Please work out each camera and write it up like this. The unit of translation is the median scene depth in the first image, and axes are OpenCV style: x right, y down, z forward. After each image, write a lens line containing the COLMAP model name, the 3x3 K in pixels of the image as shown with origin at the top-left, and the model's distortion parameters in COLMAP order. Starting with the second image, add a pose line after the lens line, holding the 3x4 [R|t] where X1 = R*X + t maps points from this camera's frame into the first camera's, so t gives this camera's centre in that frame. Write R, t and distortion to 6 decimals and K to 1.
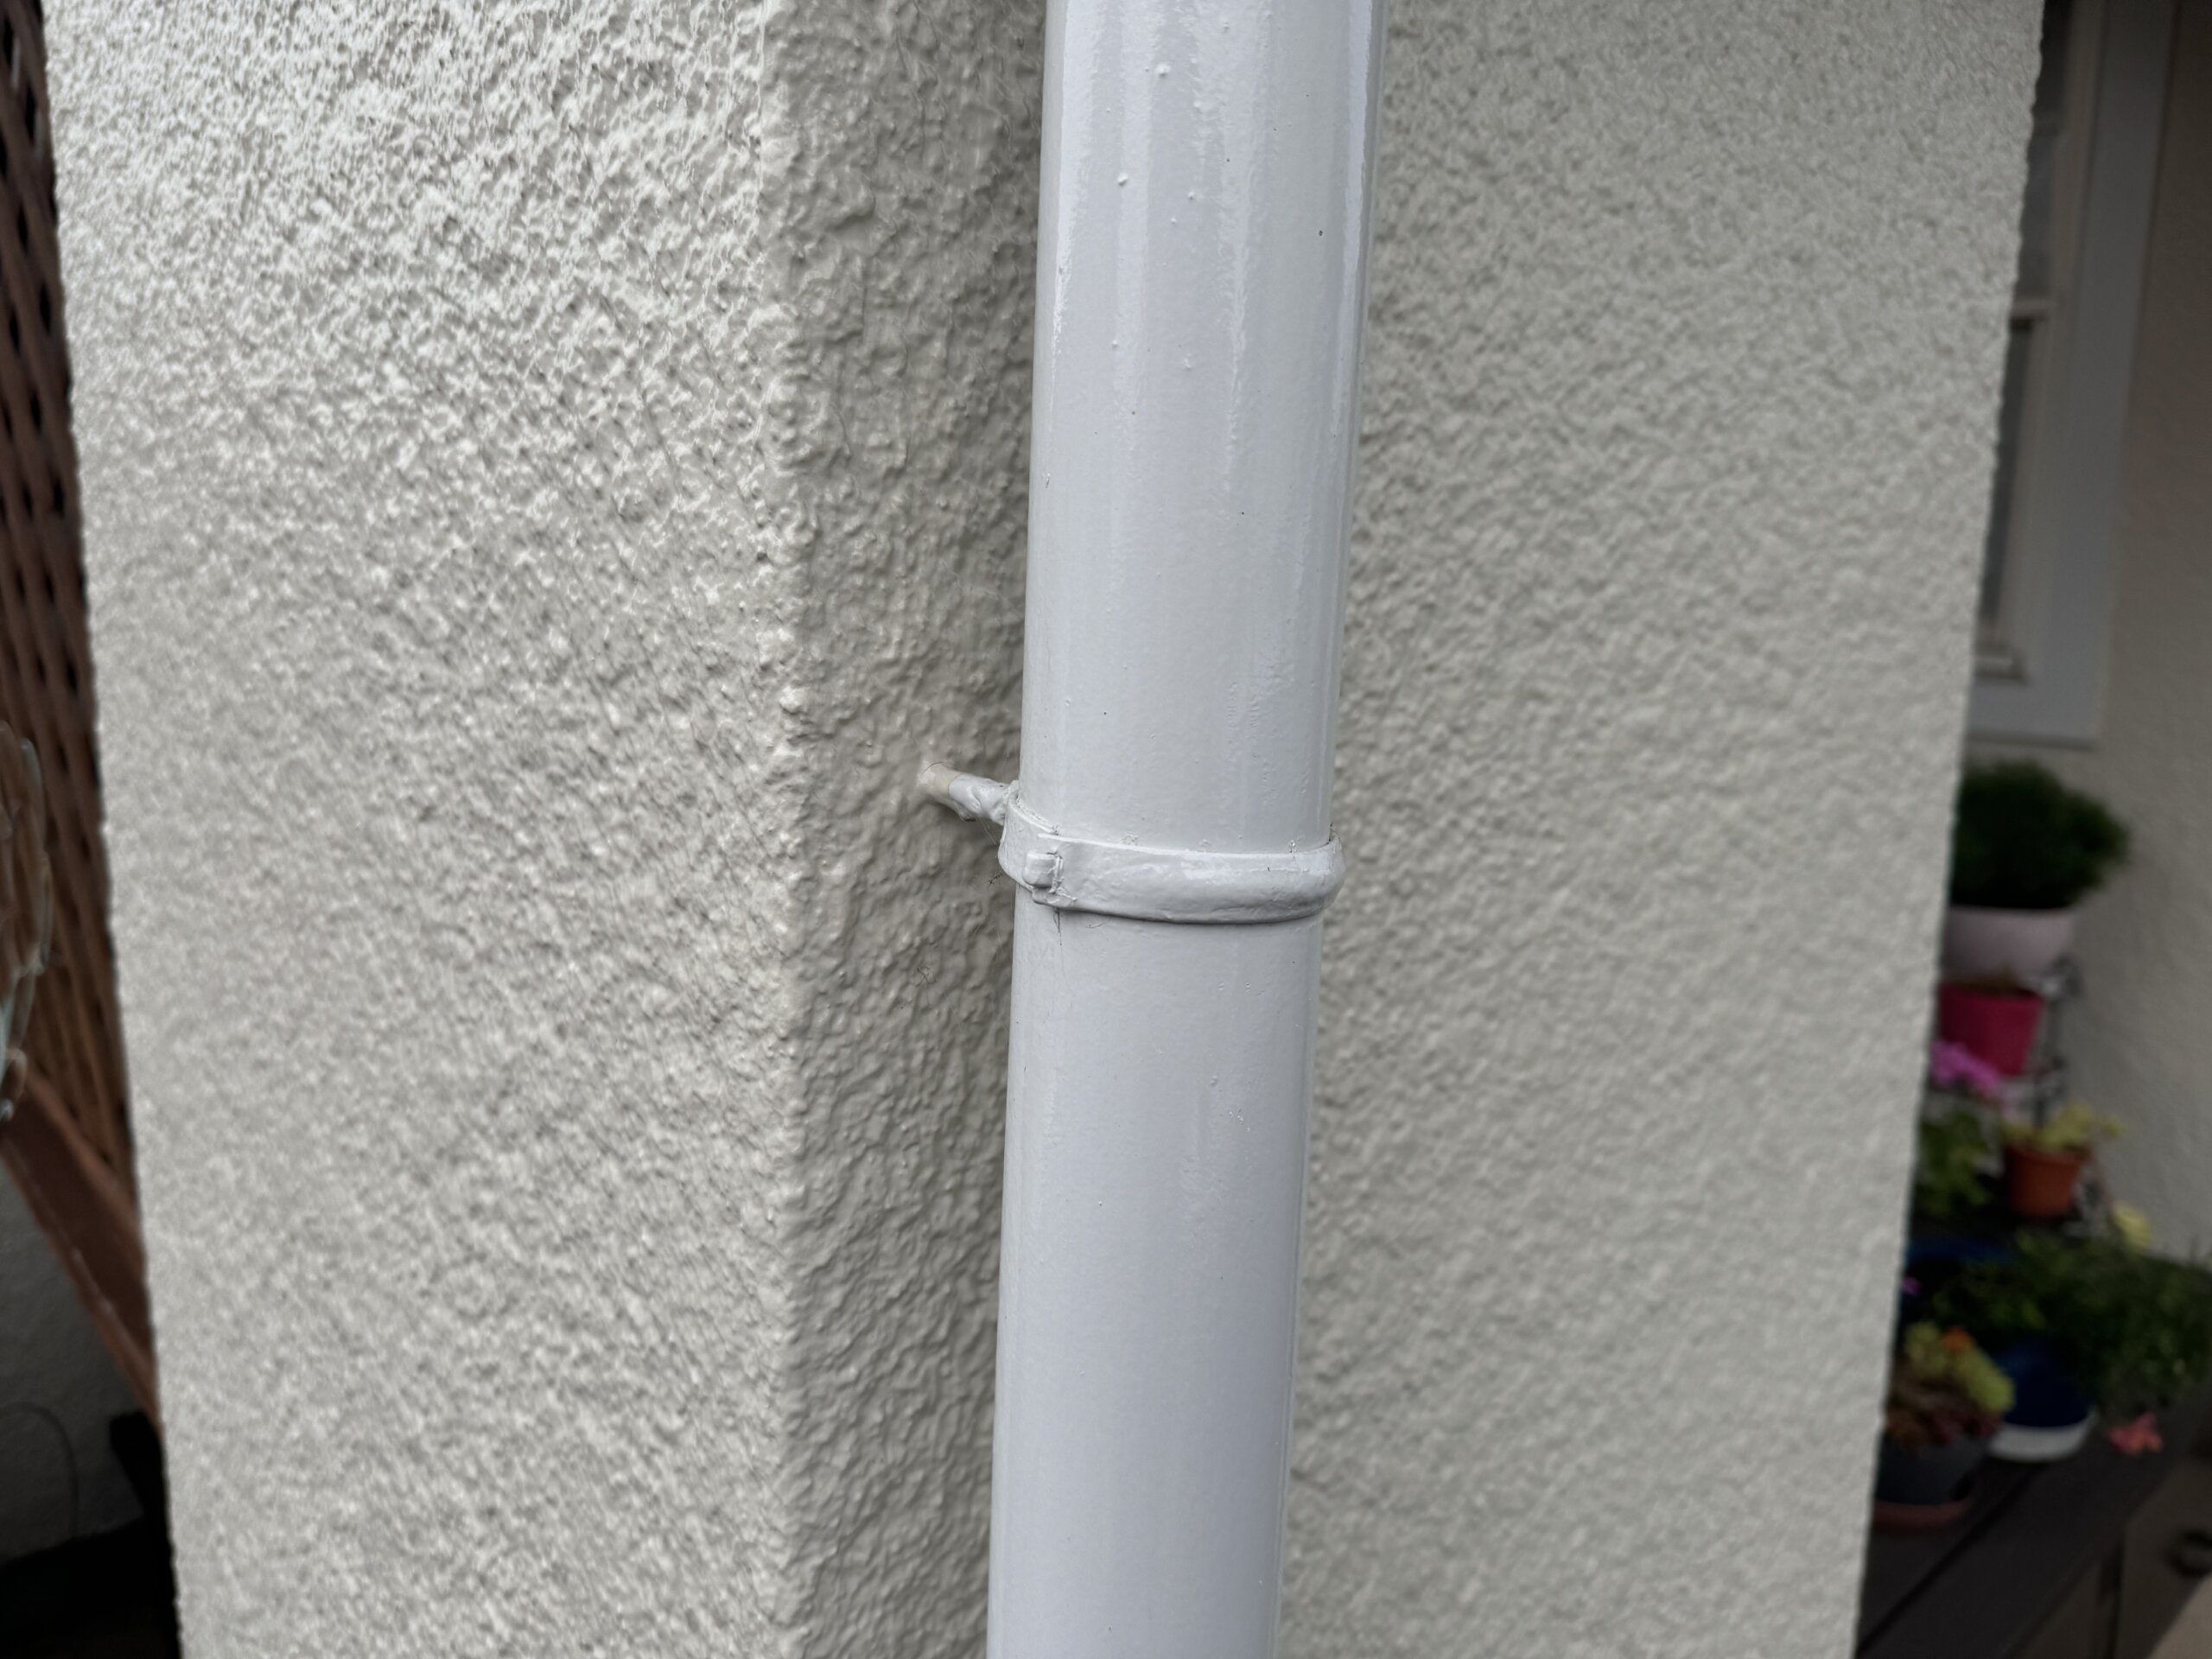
lens RADIAL K [[1564.9, 0, 1120.1], [0, 1564.9, 827.7], [0, 0, 1]] dist [0.026342, -0.030166]
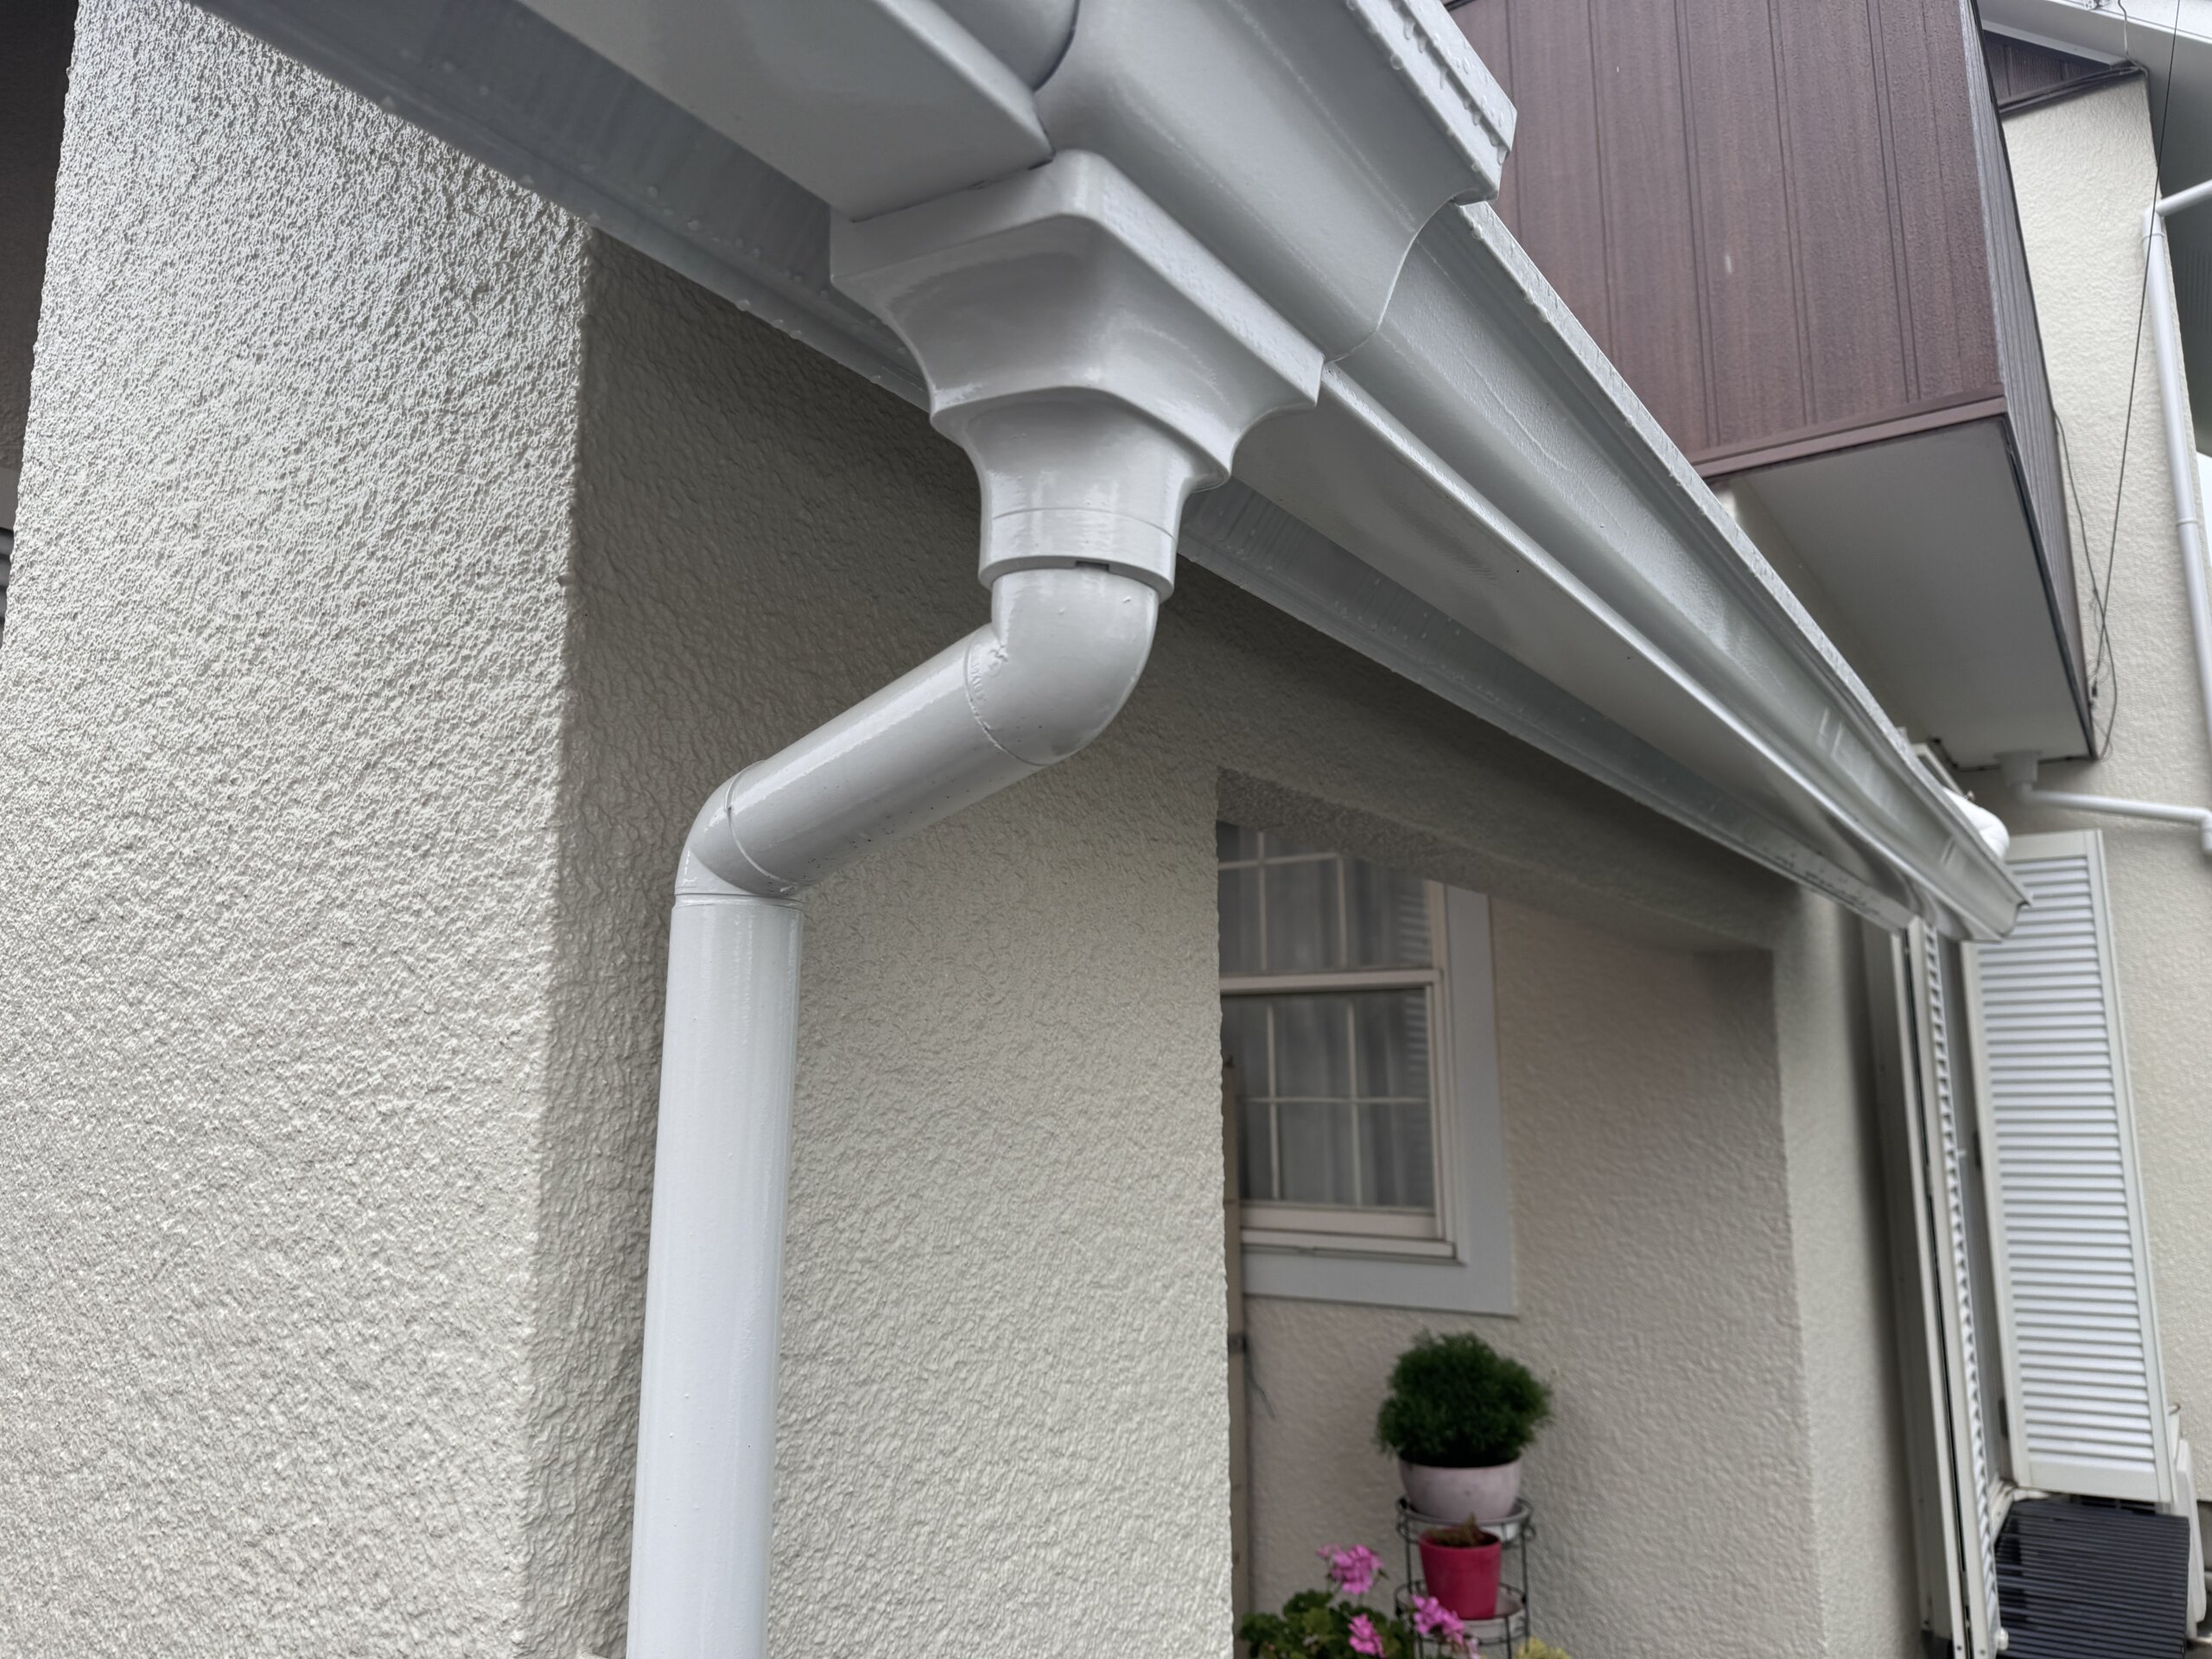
lens RADIAL K [[1564.9, 0, 1103.1], [0, 1564.9, 827.2], [0, 0, 1]] dist [0.026342, -0.030166]
pose [[0.975257, -0.002708, 0.221056, 0.085537], [0.072575, 0.948429, -0.308569, -0.340400], [-0.208820, 0.316977, 0.925159, -1.275345]]
